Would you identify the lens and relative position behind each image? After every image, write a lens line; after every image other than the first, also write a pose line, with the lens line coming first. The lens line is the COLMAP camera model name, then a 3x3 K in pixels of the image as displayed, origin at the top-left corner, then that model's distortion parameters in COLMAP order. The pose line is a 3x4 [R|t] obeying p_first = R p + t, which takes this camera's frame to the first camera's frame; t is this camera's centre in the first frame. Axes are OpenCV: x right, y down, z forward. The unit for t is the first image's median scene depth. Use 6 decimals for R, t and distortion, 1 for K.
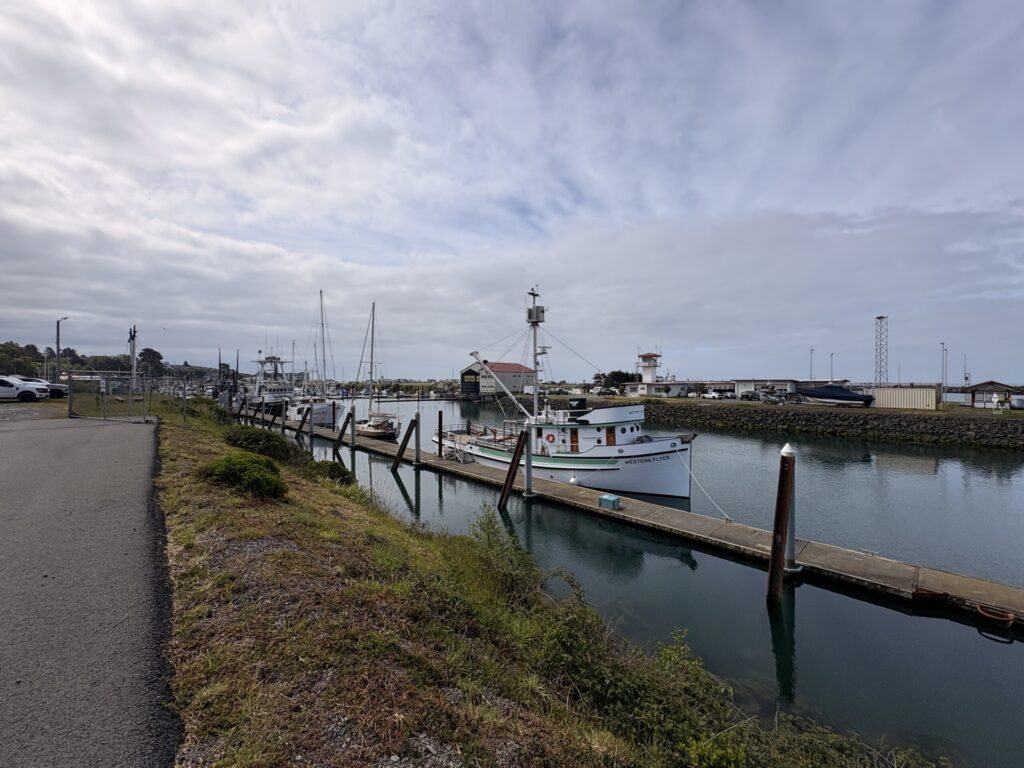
lens RADIAL K [[393.8, 0, 512.0], [0, 393.8, 384.0], [0, 0, 1]] dist [0.027711, 0.000057]
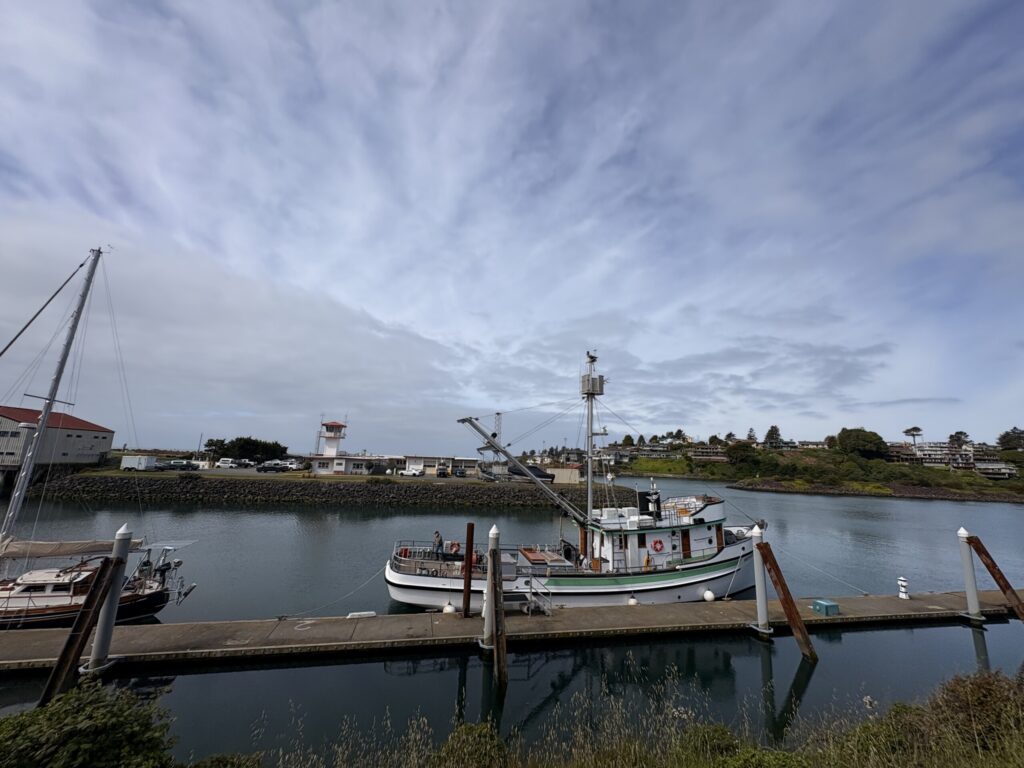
lens RADIAL K [[404.7, 0, 512.0], [0, 404.7, 384.0], [0, 0, 1]] dist [-0.001617, -0.000042]
pose [[0.543077, 0.174797, 0.821288, -0.223040], [-0.030881, 0.981589, -0.188494, -0.005514], [-0.839115, 0.077005, 0.538476, 0.222521]]
